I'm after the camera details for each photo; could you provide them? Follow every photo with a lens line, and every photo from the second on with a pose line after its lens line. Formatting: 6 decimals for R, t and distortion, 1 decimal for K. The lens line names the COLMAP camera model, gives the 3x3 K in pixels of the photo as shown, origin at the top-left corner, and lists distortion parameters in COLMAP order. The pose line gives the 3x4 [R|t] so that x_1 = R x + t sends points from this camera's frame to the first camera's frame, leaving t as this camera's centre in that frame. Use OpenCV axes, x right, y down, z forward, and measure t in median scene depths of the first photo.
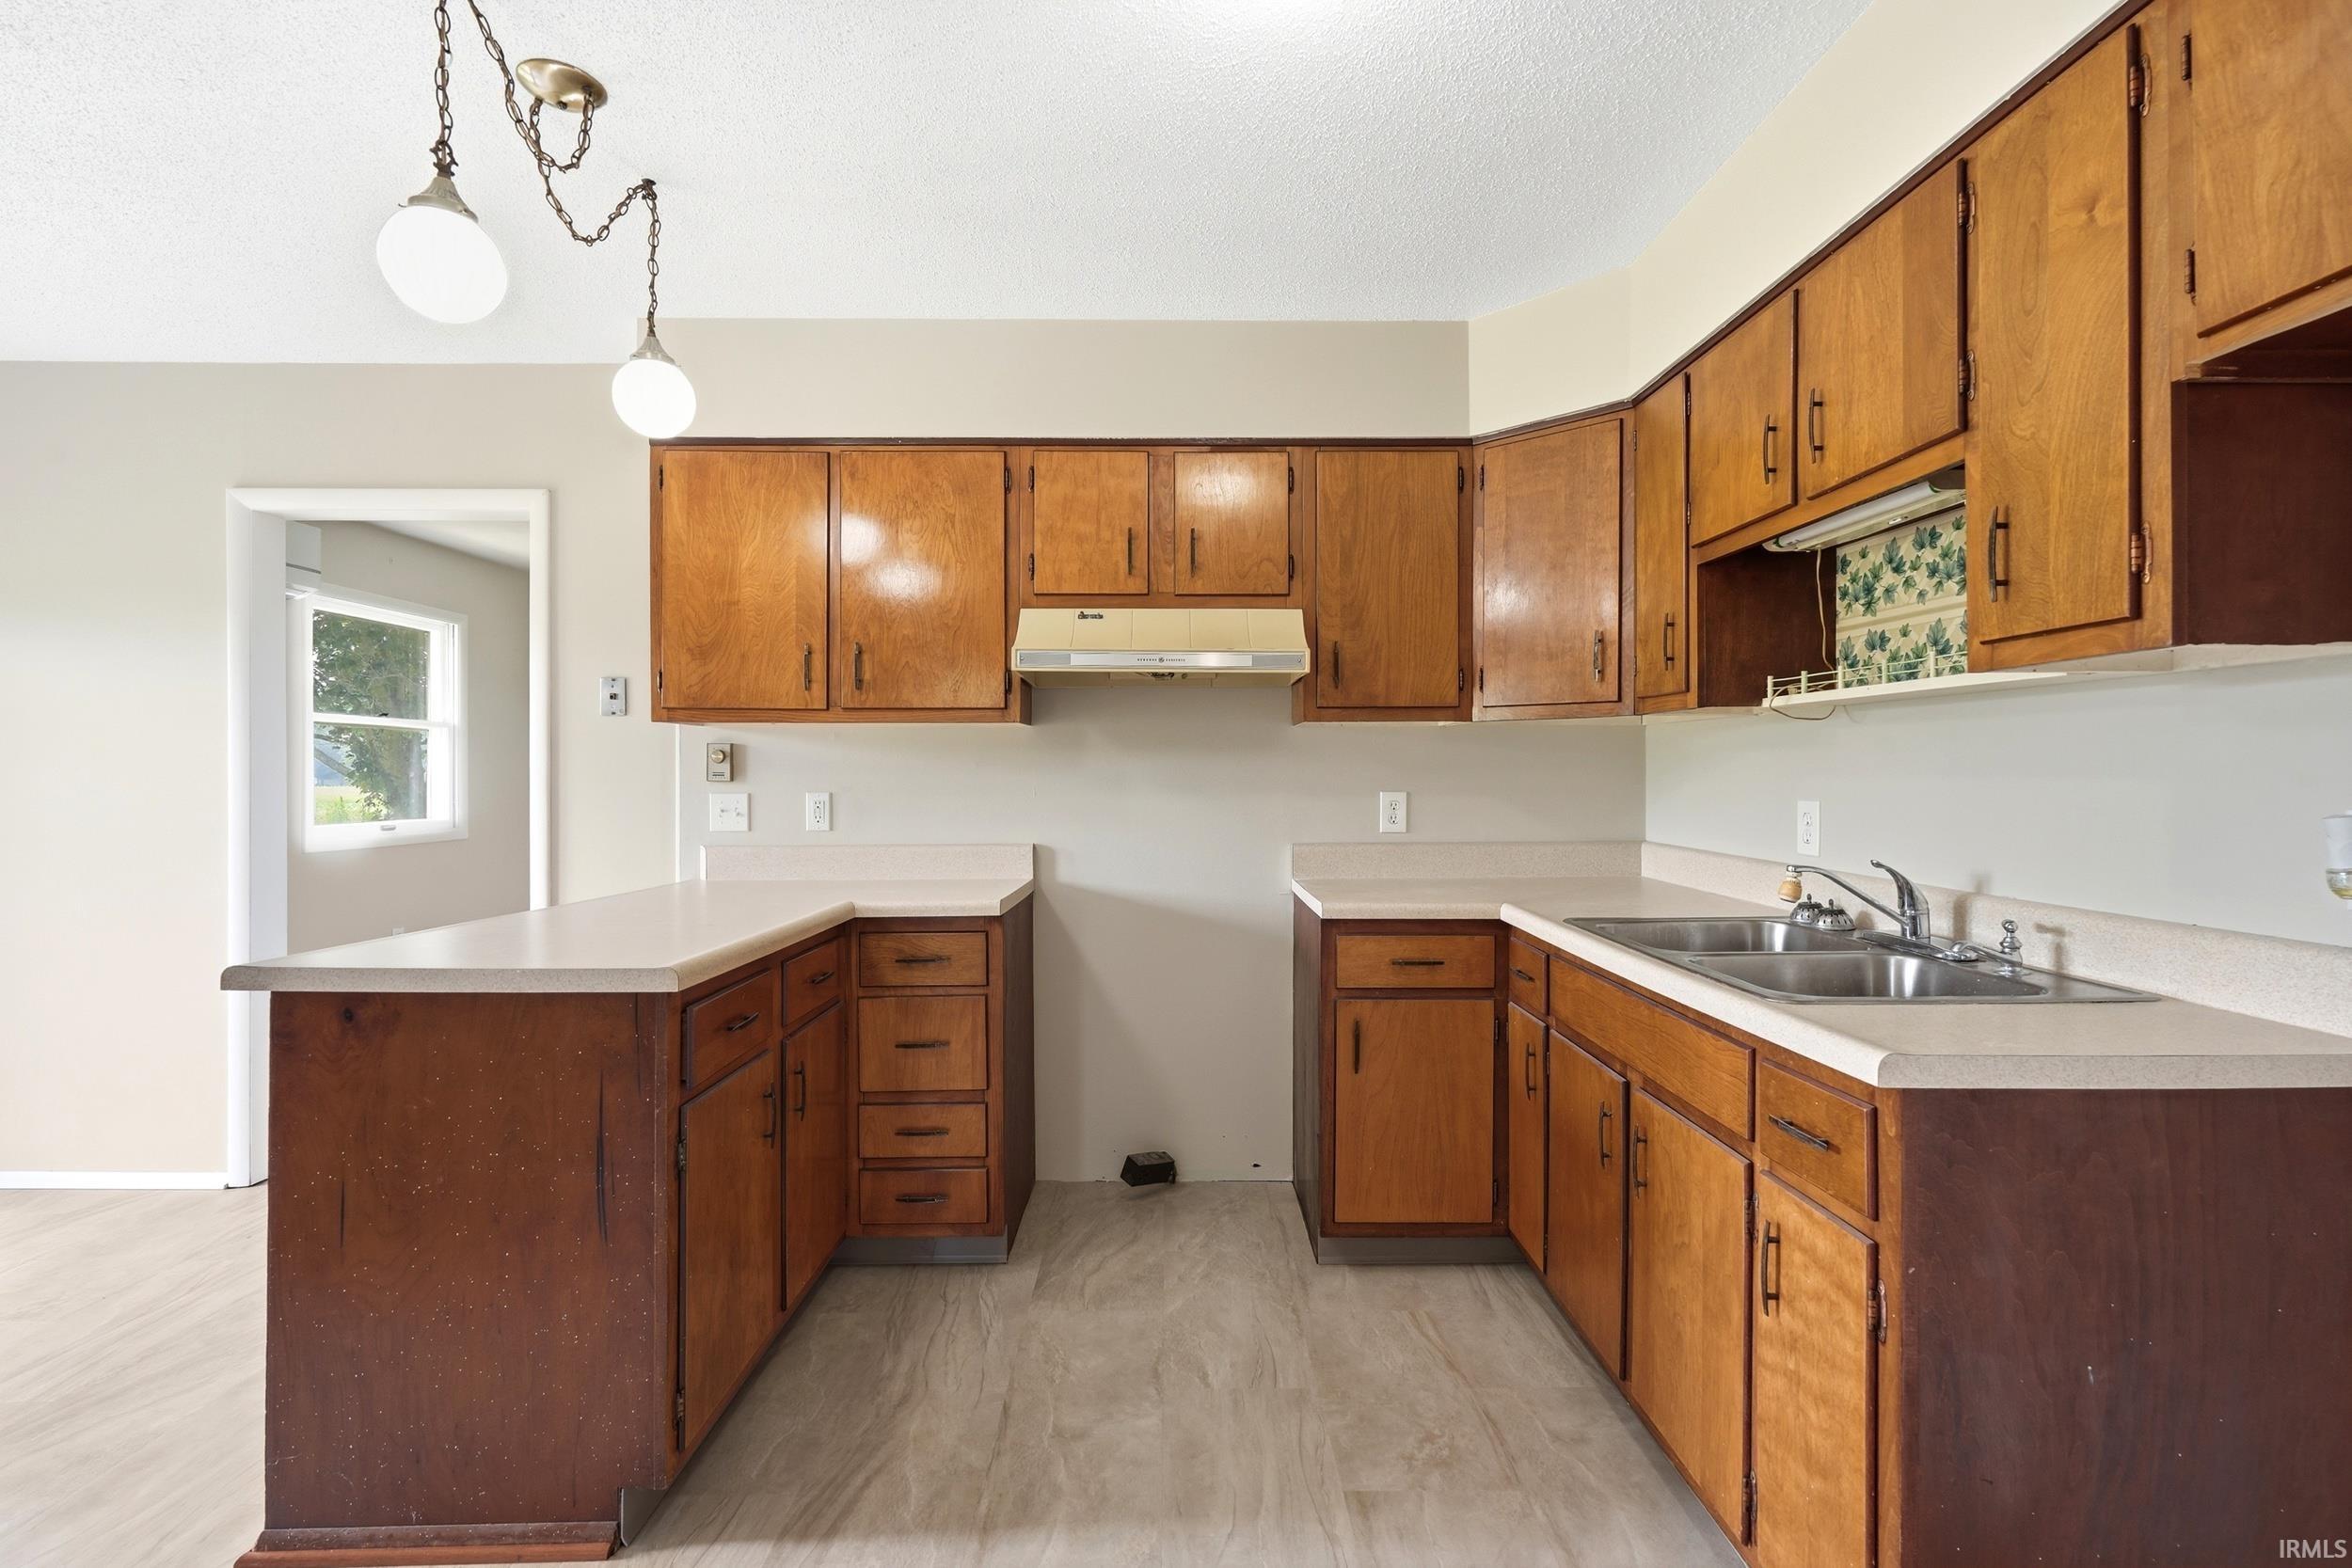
lens RADIAL K [[1077.0, 0, 1190.1], [0, 1077.0, 775.5], [0, 0, 1]] dist [0.001045, 0.001019]
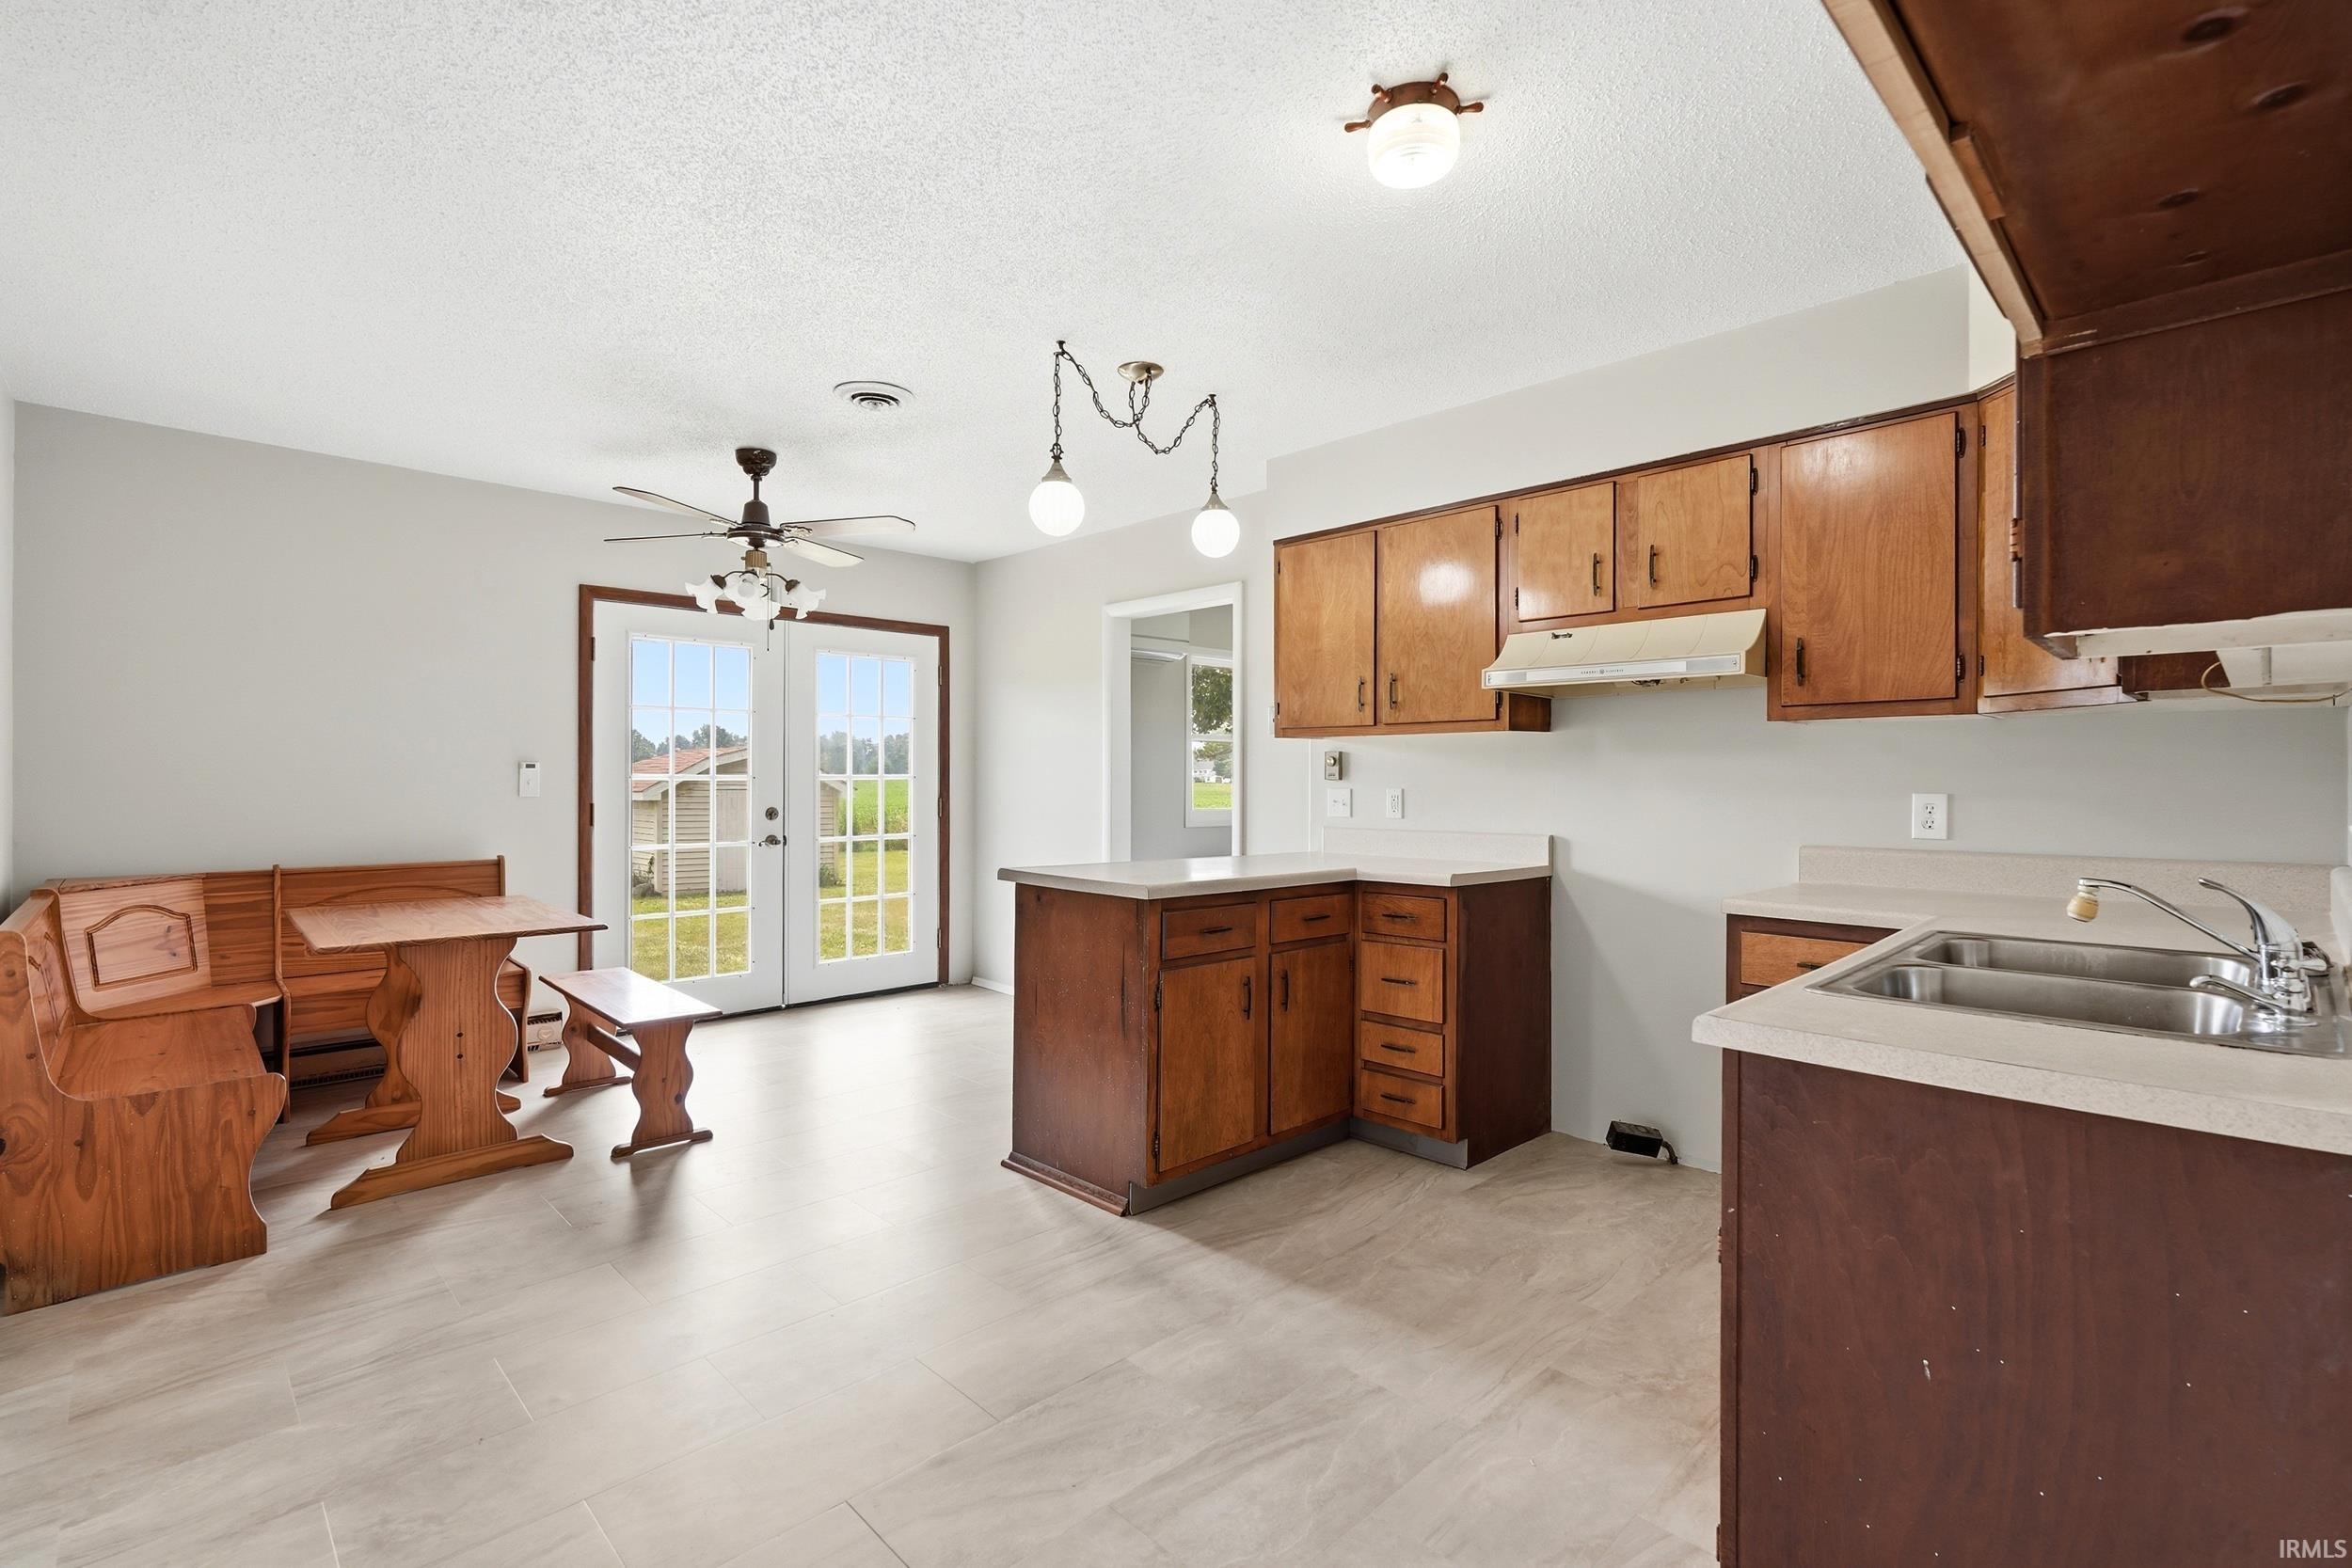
lens RADIAL K [[1077.0, 0, 1163.0], [0, 1077.0, 773.5], [0, 0, 1]] dist [0.001045, 0.001019]
pose [[0.678103, -0.000782, -0.734966, 0.499059], [-0.001761, 0.999995, -0.002689, 0.002188], [0.734964, 0.003118, 0.678099, -0.093538]]
